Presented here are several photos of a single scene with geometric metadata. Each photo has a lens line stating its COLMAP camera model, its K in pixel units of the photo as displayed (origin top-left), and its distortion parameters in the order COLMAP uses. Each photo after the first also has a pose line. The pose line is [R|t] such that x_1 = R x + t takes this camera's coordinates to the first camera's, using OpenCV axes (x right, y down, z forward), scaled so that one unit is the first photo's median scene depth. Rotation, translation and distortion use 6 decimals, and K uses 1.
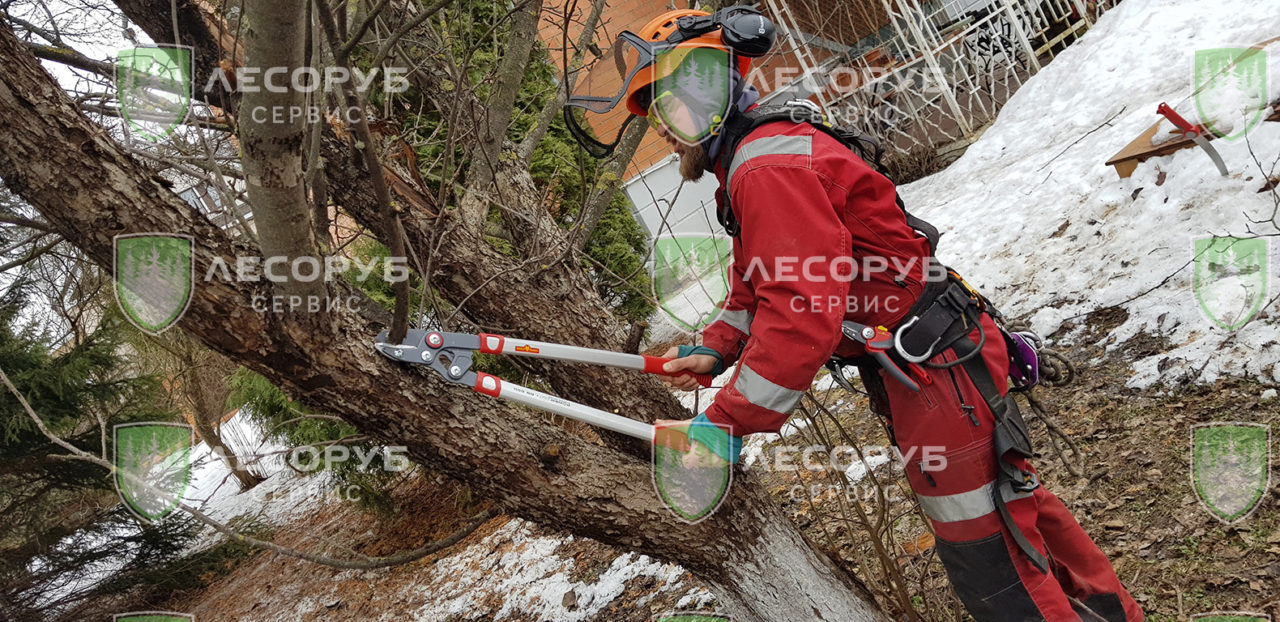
lens RADIAL K [[976.9, 0, 645.2], [0, 976.9, 281.8], [0, 0, 1]] dist [0.068010, -0.107746]
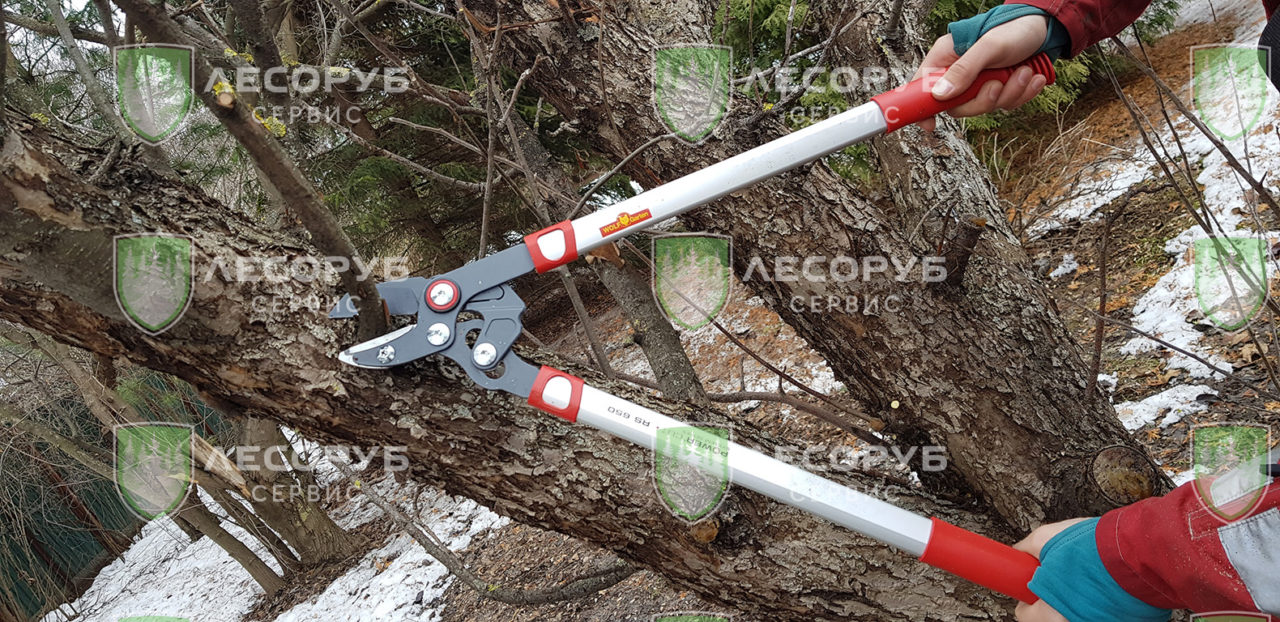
lens RADIAL K [[963.4, 0, 639.8], [0, 963.4, 248.8], [0, 0, 1]] dist [0.063702, -0.102103]
pose [[0.868571, 0.105157, -0.484280, 0.088671], [0.060601, 0.947355, 0.314399, -0.107694], [0.491846, -0.302425, 0.816472, 0.545991]]
